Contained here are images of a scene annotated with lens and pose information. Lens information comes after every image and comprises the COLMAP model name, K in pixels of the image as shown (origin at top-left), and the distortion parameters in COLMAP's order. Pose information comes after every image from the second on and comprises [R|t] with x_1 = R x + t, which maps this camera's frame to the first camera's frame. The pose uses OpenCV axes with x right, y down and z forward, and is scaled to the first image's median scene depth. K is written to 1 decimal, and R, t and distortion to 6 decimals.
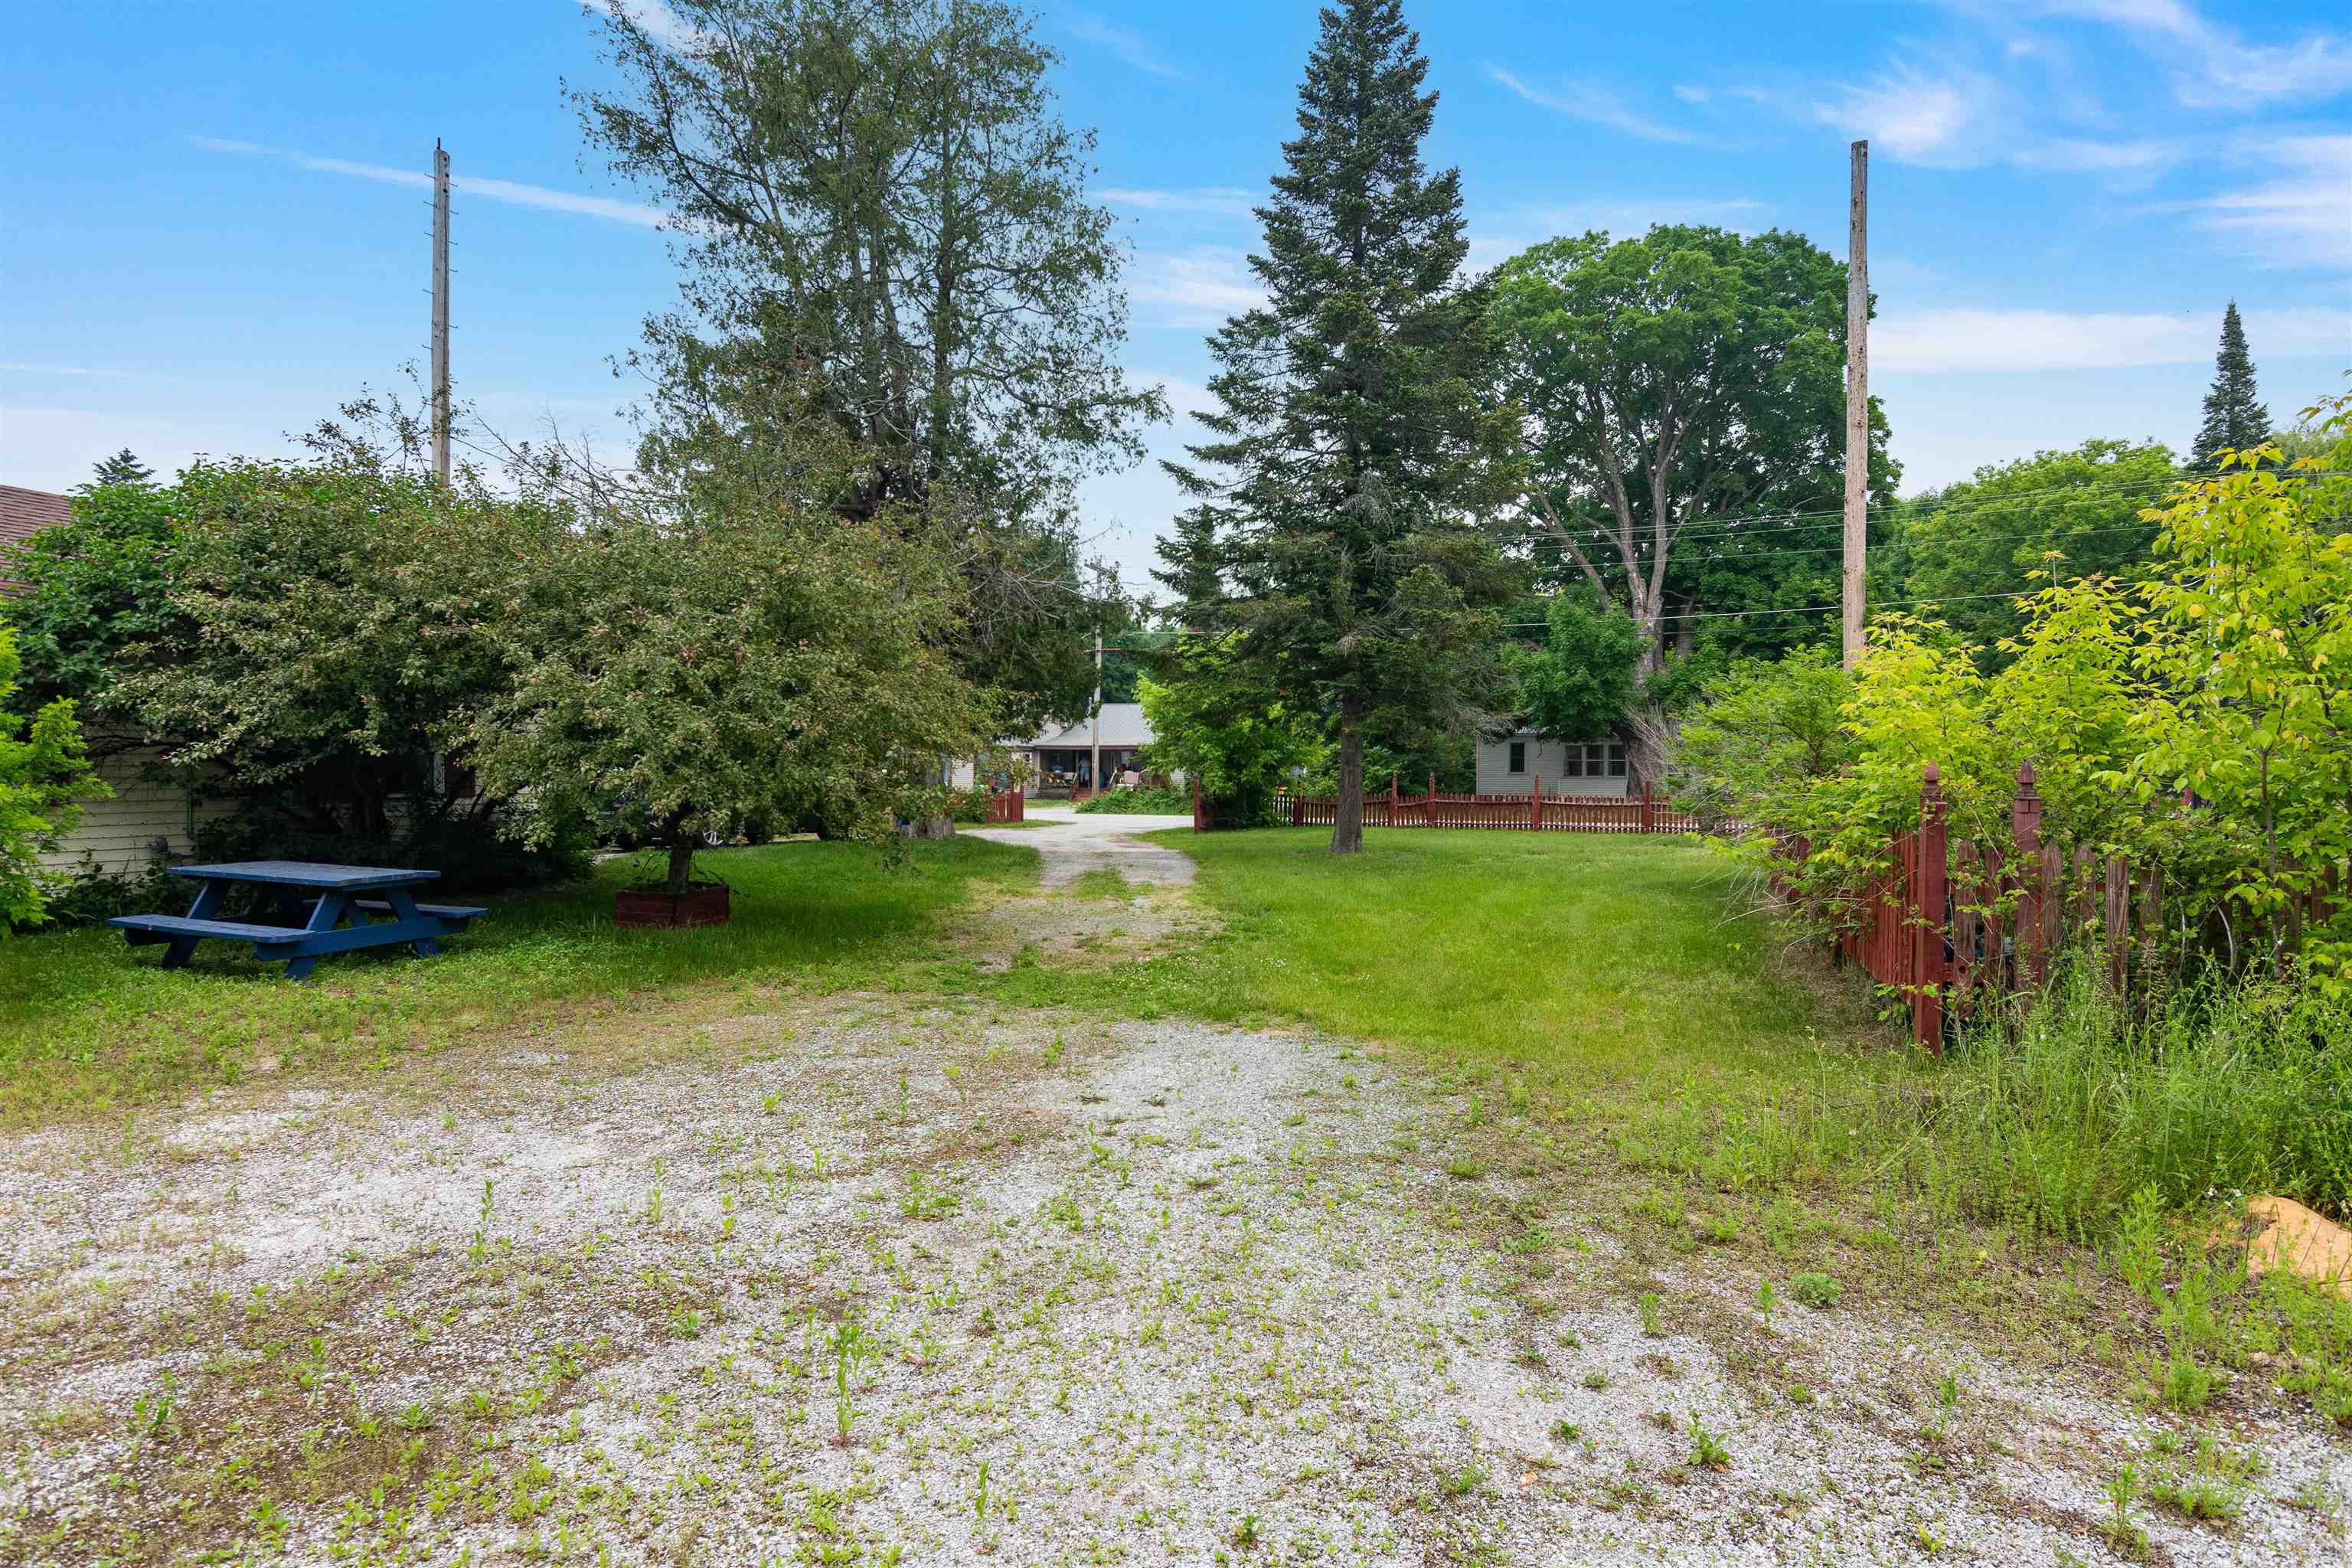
lens RADIAL K [[1218.8, 0, 1176.1], [0, 1218.8, 779.6], [0, 0, 1]] dist [-0.000576, -0.000994]
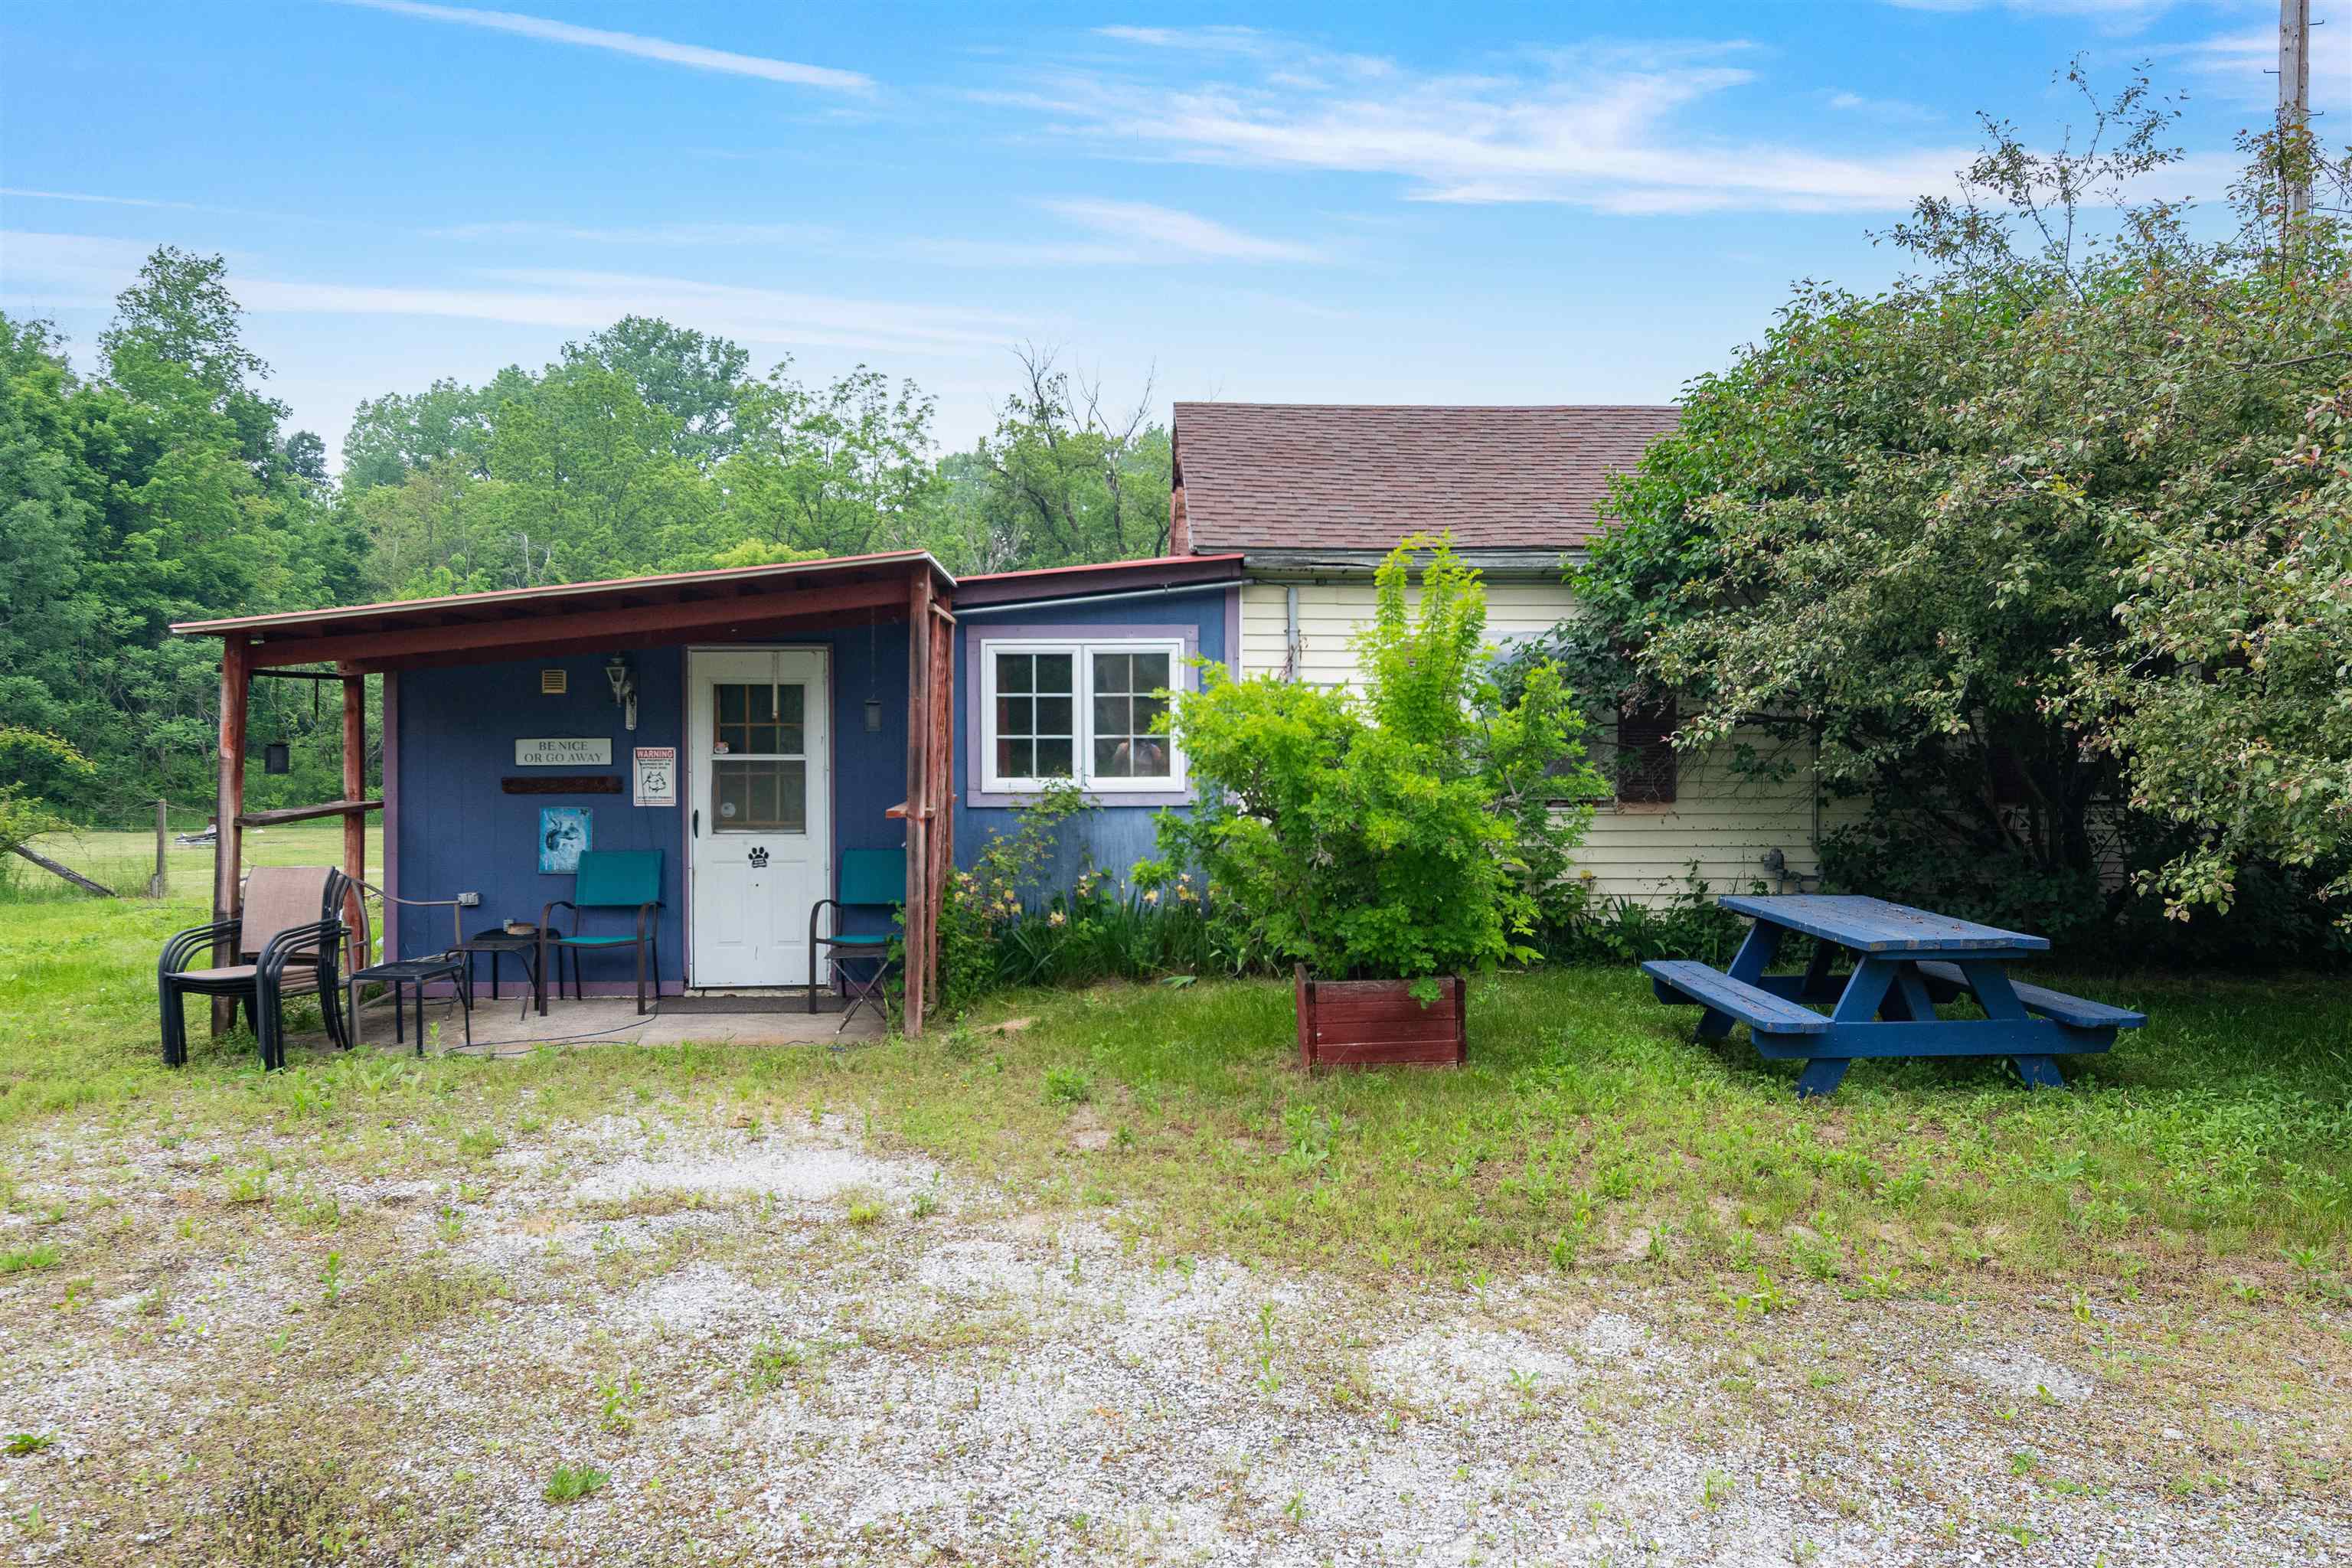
lens RADIAL K [[1729.6, 0, 1176.6], [0, 1729.6, 773.9], [0, 0, 1]] dist [-0.008010, -0.000716]
pose [[0.381165, 0.010537, -0.924447, -0.028965], [-0.004802, 0.999944, 0.009417, -0.005930], [0.924494, 0.000850, 0.381195, 0.336409]]
